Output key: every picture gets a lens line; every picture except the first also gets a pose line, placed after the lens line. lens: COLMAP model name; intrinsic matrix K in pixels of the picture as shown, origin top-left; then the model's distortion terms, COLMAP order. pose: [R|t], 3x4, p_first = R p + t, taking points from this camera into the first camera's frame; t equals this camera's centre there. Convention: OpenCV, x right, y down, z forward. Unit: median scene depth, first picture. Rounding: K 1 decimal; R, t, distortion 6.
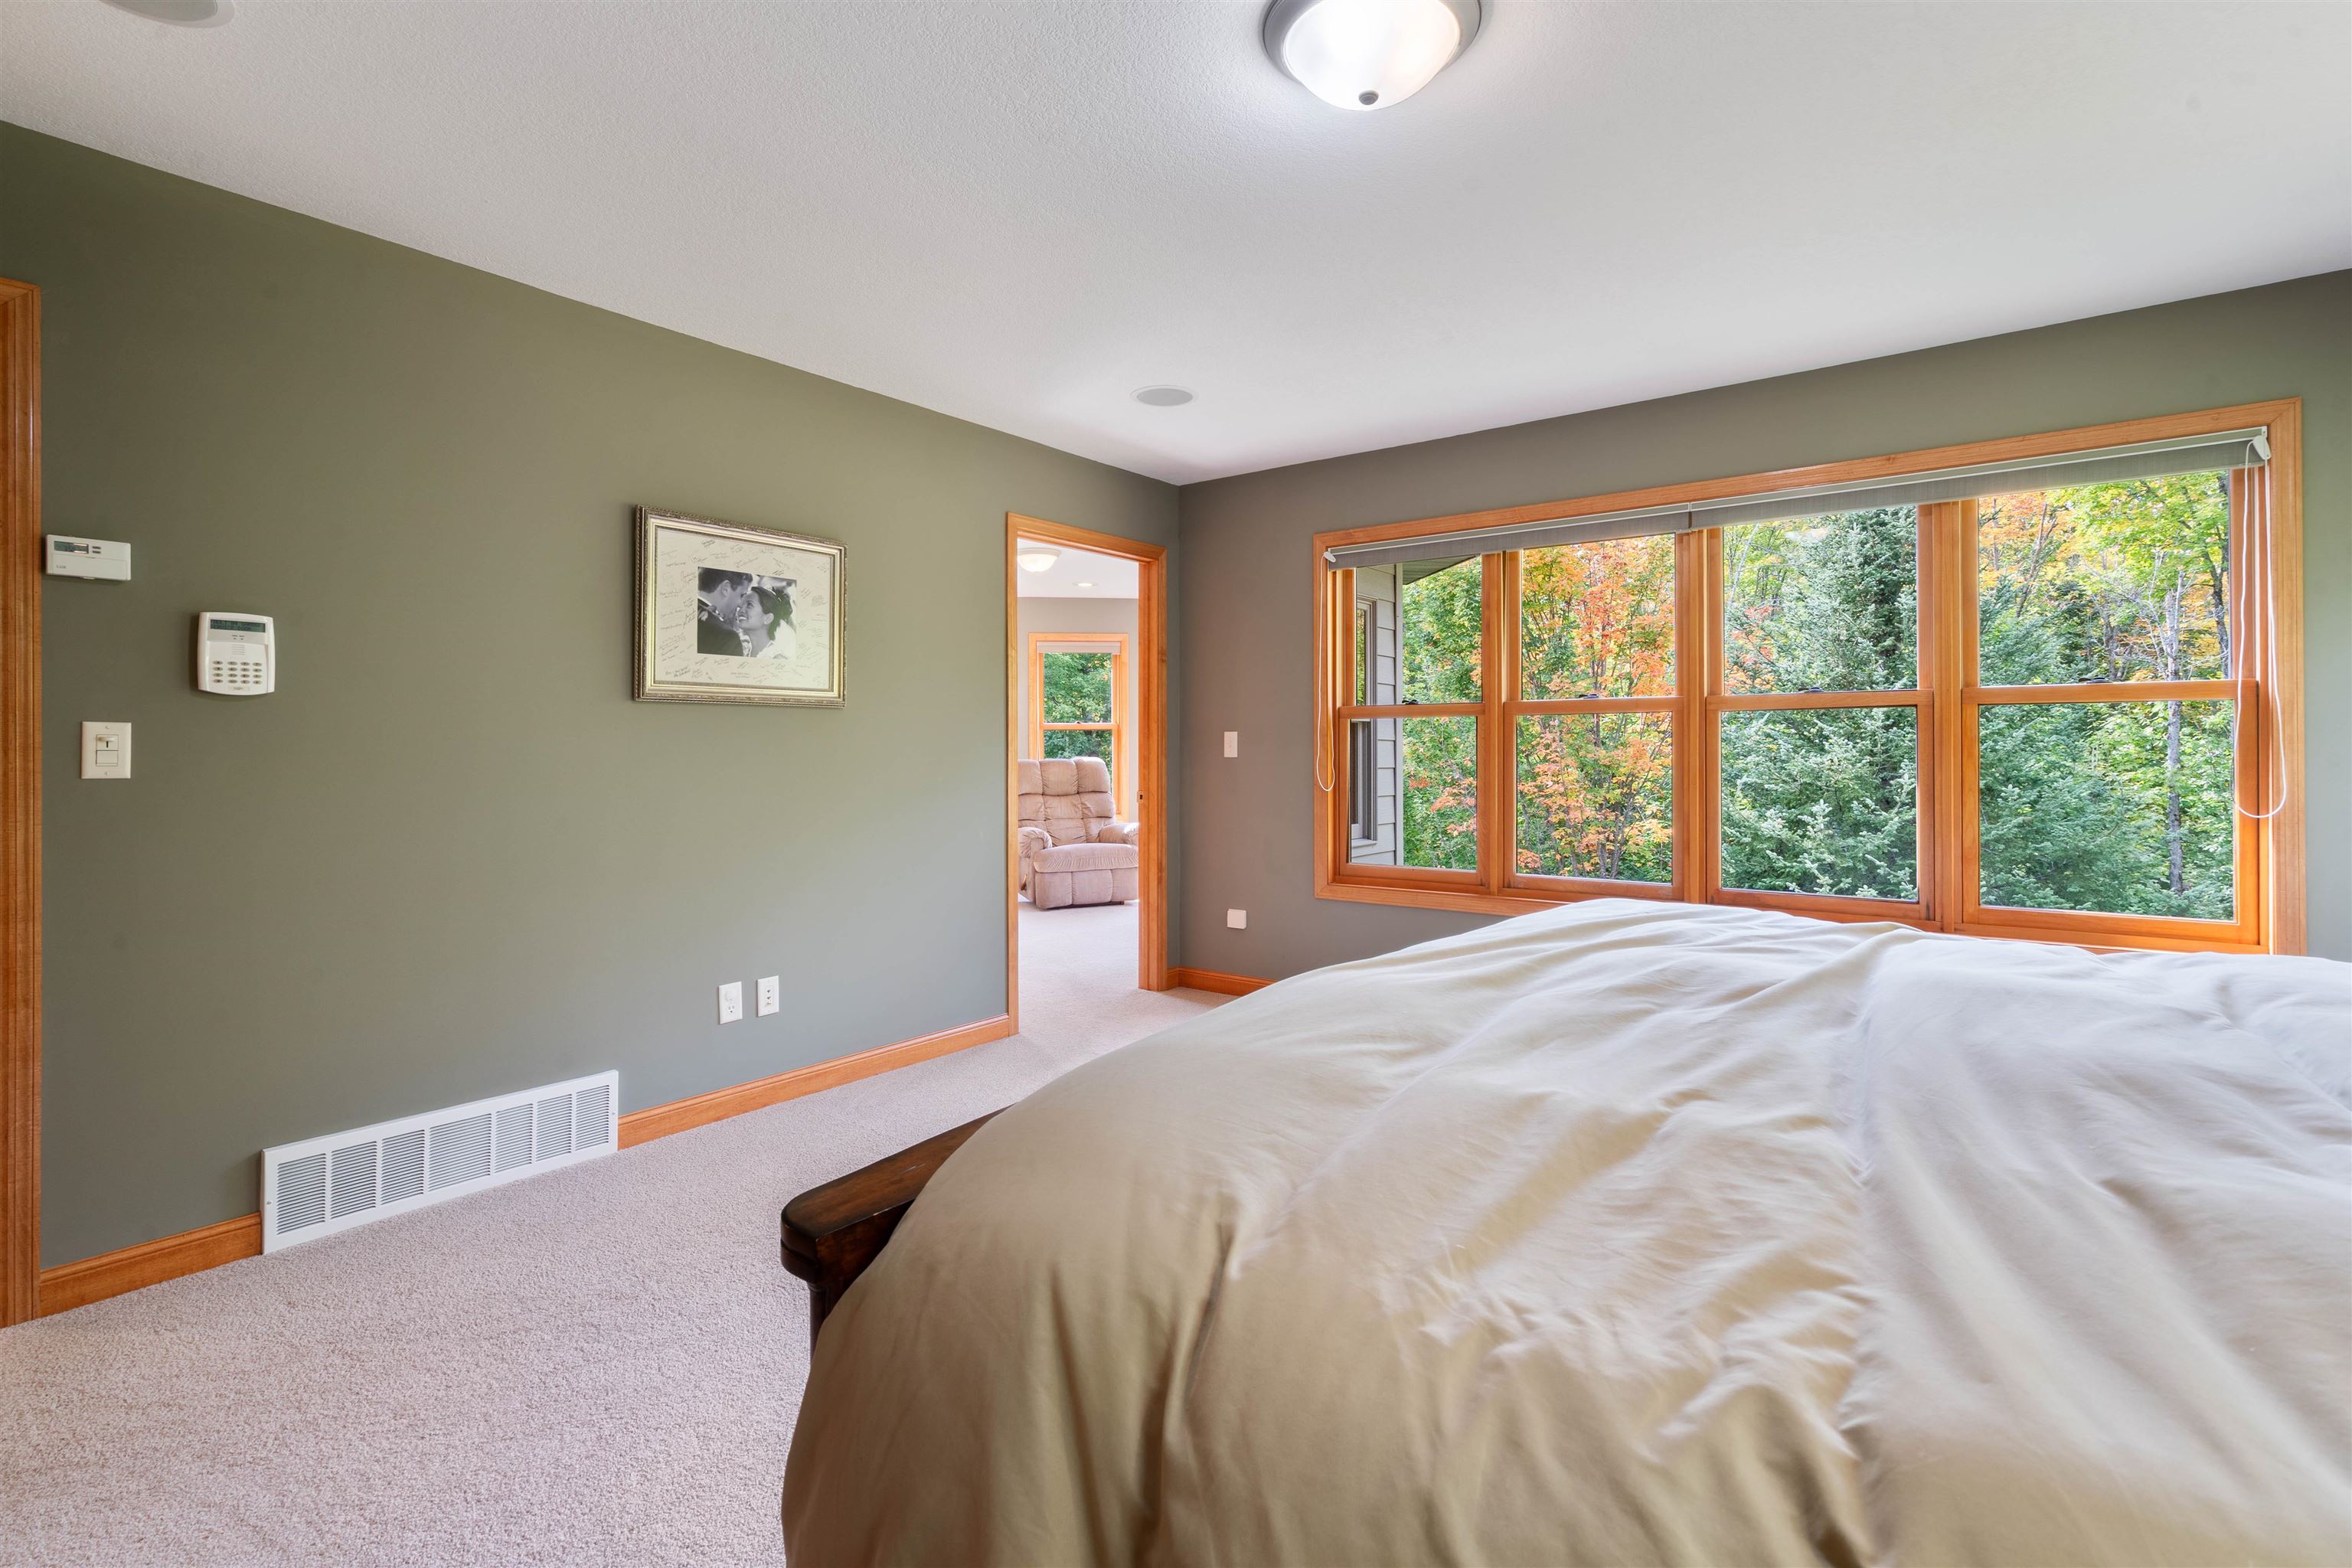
lens RADIAL K [[1070.5, 0, 1176.5], [0, 1070.5, 793.7], [0, 0, 1]] dist [-0.024276, 0.009264]
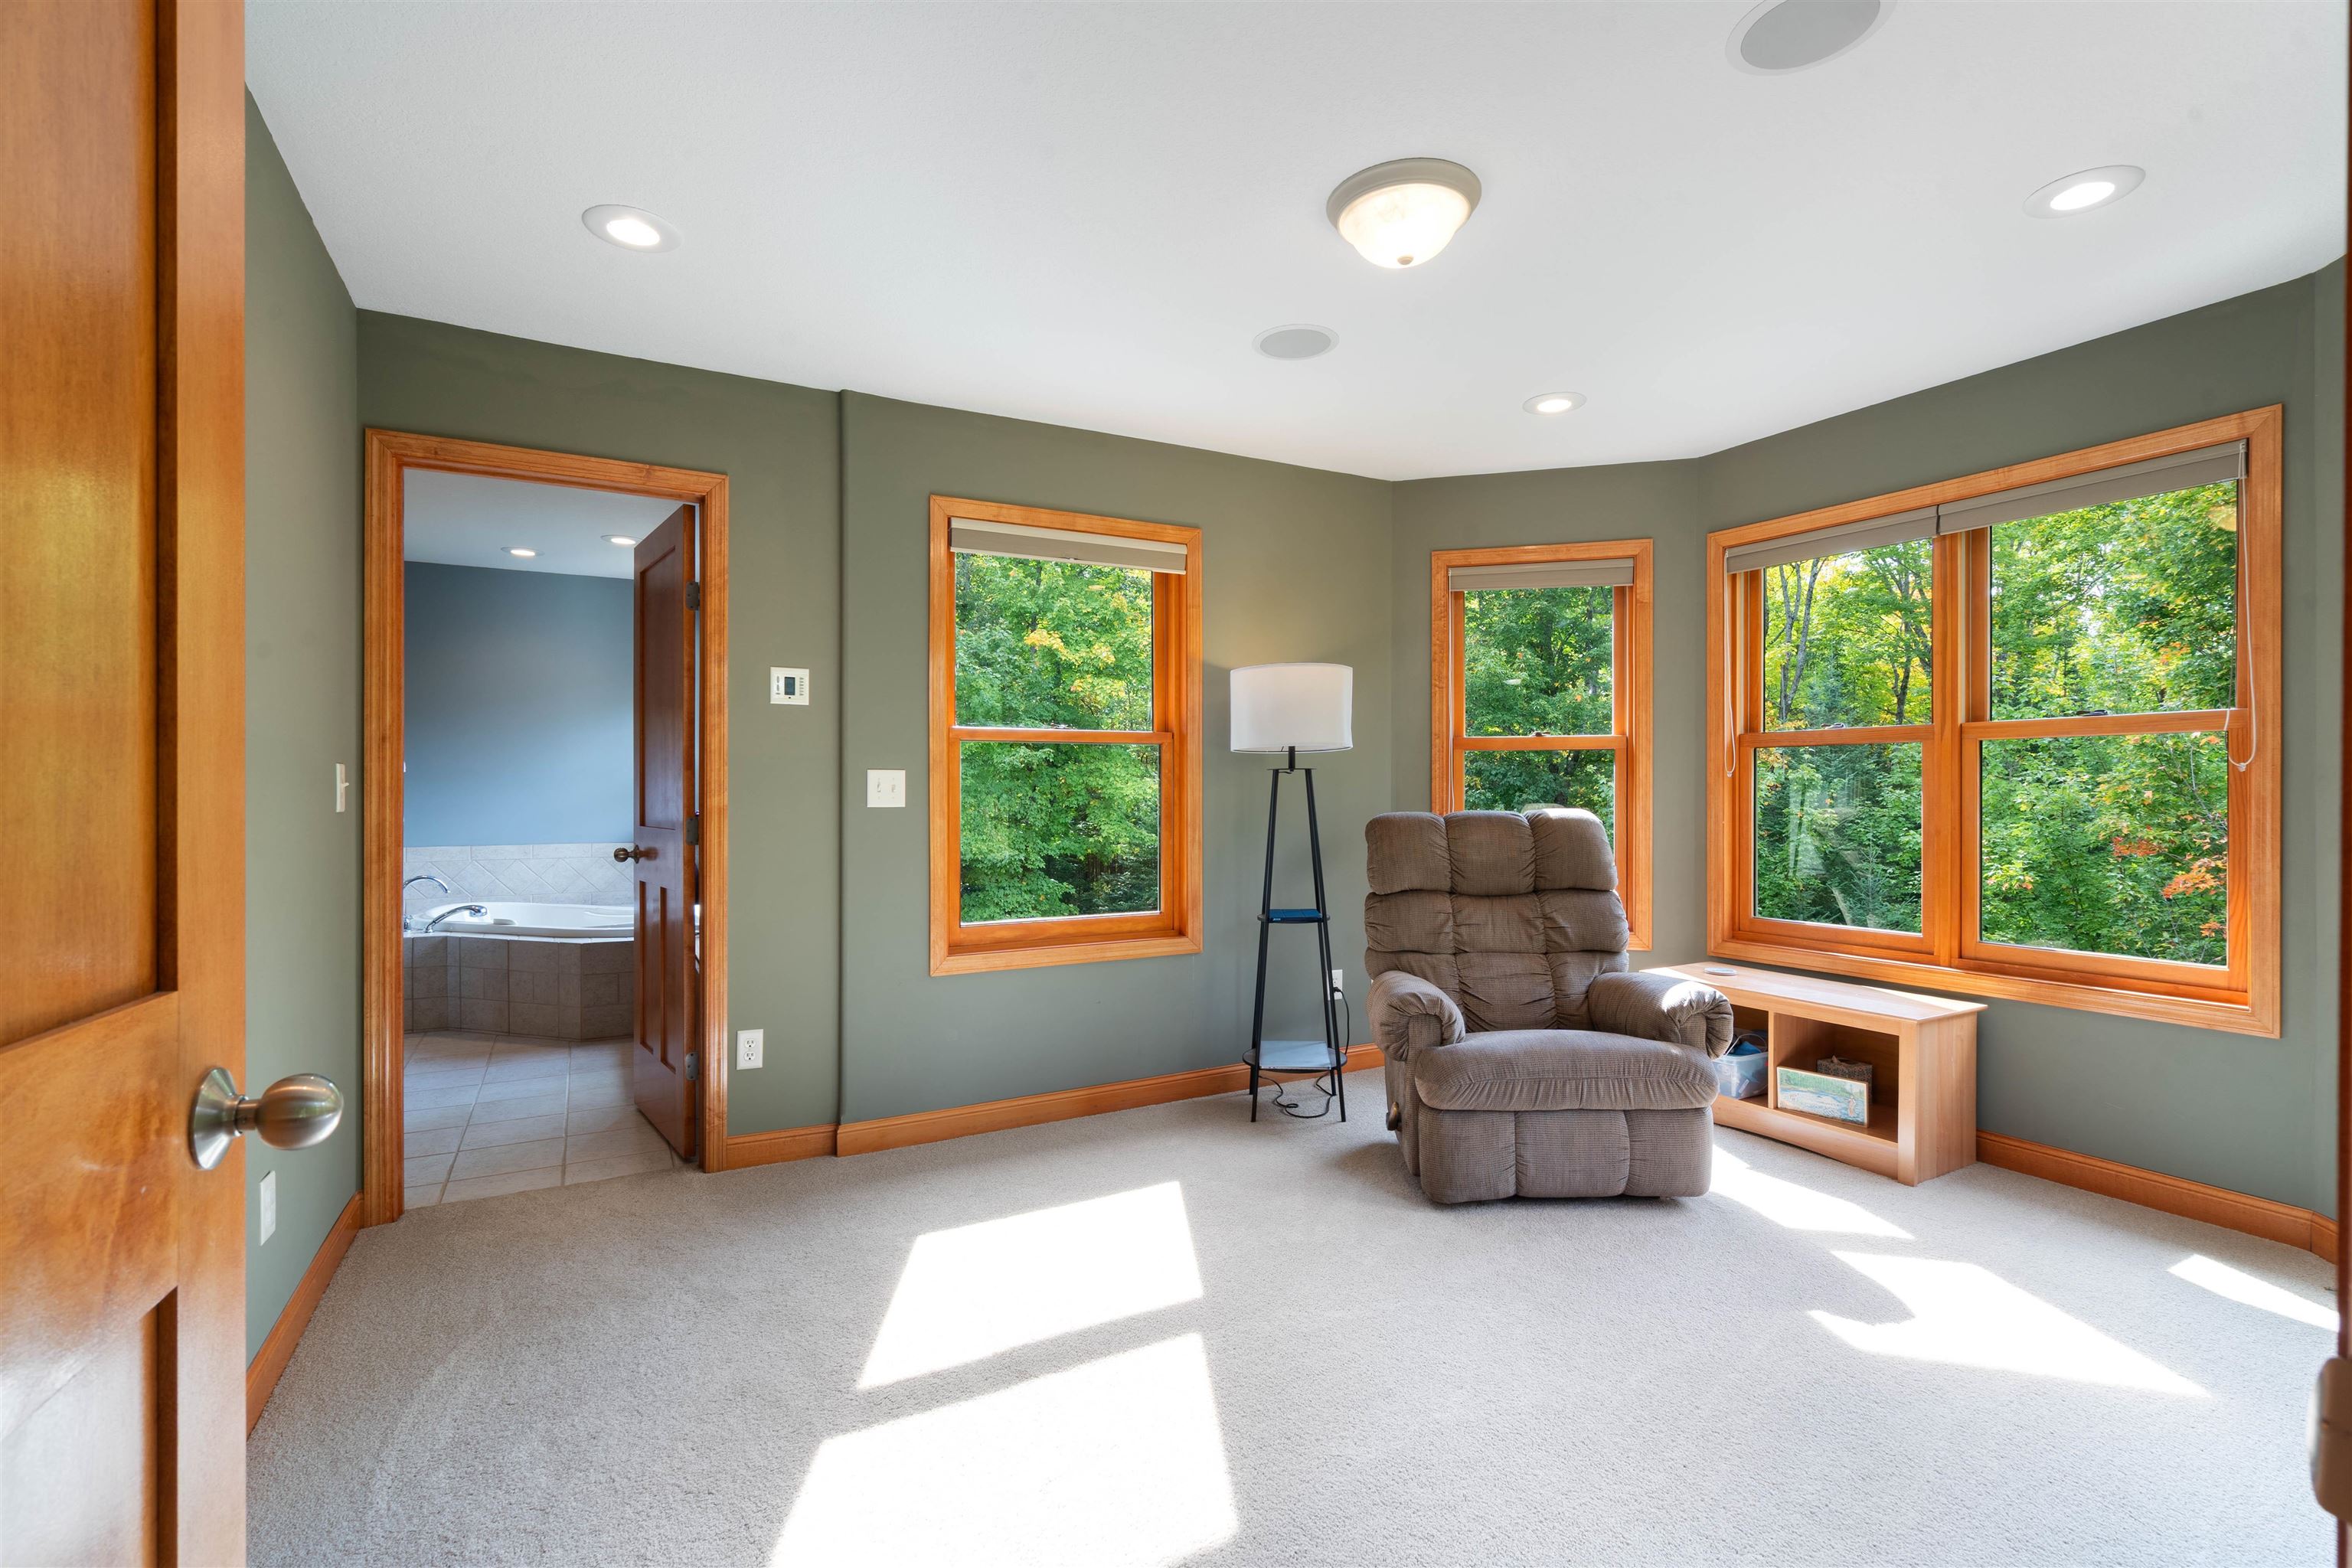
lens RADIAL K [[1070.5, 0, 1176.5], [0, 1070.5, 793.7], [0, 0, 1]] dist [-0.024276, 0.009264]
pose [[0.912594, 0.002357, -0.408861, -0.049087], [-0.018283, 0.999218, -0.035048, -0.022400], [0.408458, 0.039460, 0.911924, 0.554346]]
